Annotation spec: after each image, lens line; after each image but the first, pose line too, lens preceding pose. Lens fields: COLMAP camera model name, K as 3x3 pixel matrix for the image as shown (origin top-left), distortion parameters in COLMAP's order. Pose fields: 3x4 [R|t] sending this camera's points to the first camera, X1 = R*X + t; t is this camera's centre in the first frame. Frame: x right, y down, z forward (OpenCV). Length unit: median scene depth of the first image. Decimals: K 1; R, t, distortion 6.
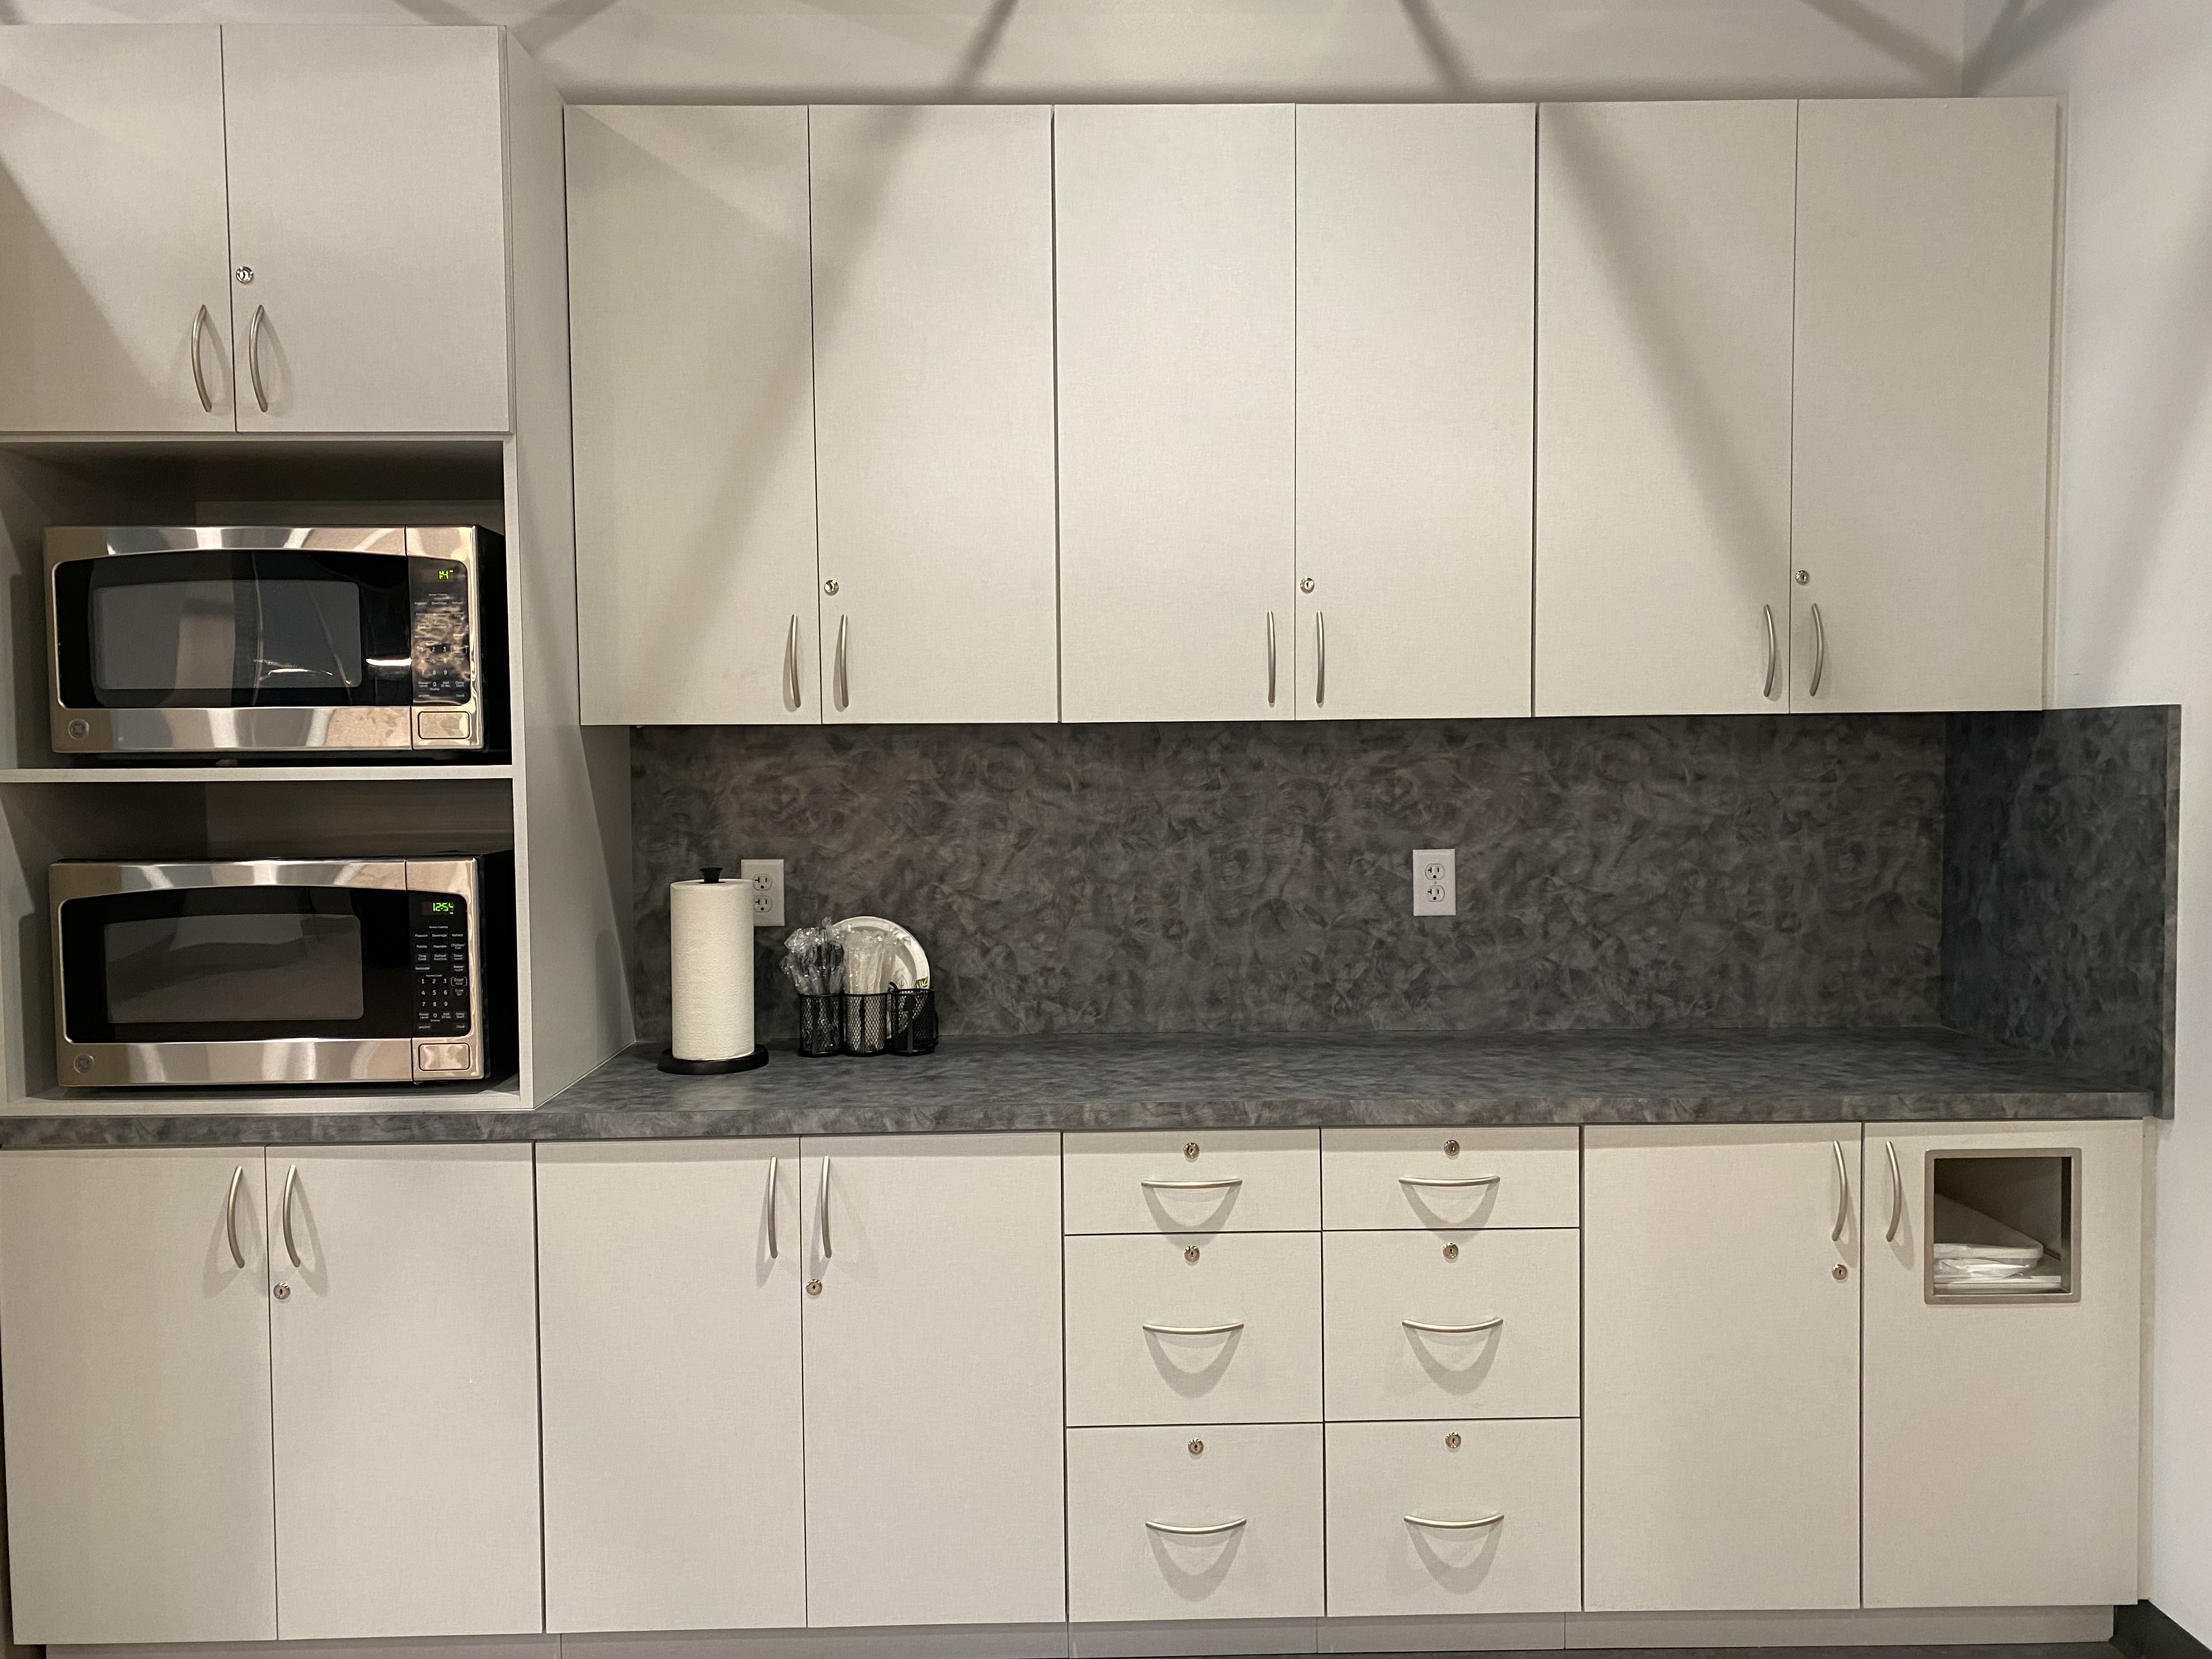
lens RADIAL K [[1712.2, 0, 1106.0], [0, 1712.2, 829.5], [0, 0, 1]] dist [0.057111, -0.061386]
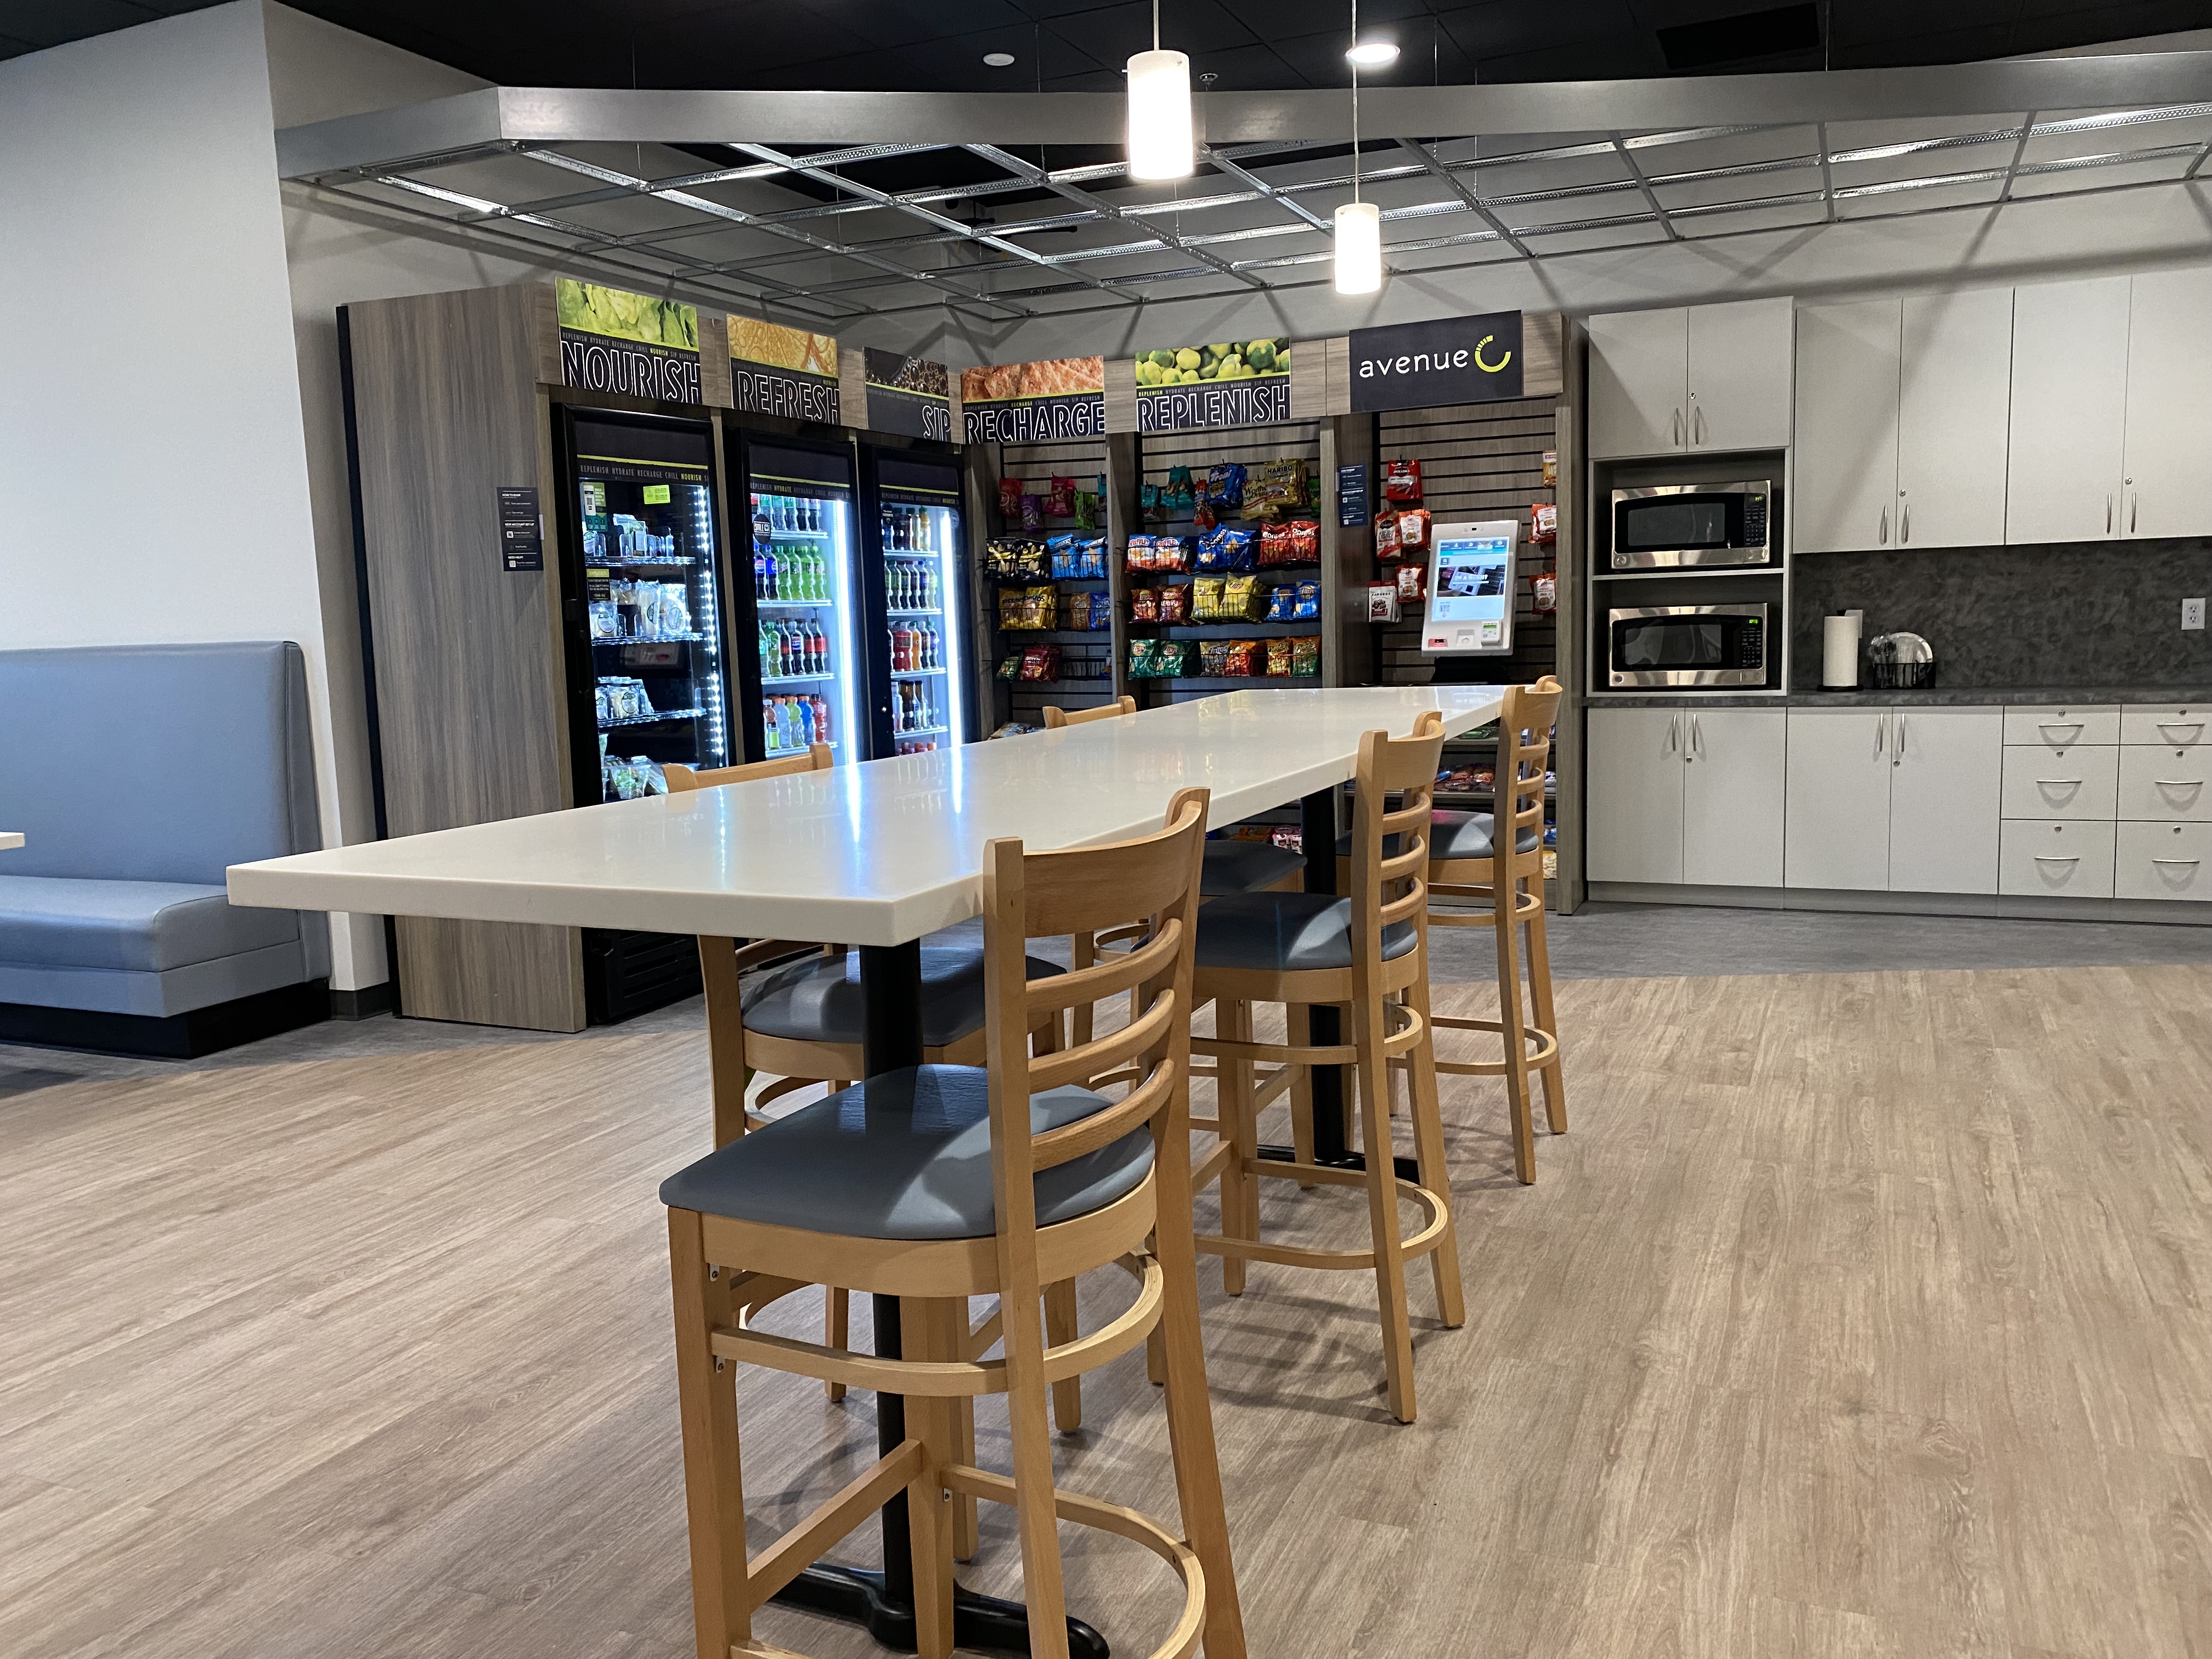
lens RADIAL K [[1712.2, 0, 1106.0], [0, 1712.2, 829.5], [0, 0, 1]] dist [0.057111, -0.061386]
pose [[0.904910, 0.033690, -0.424268, -0.112336], [0.003715, 0.996199, 0.087029, 0.107415], [0.425588, -0.080329, 0.901345, -1.584849]]
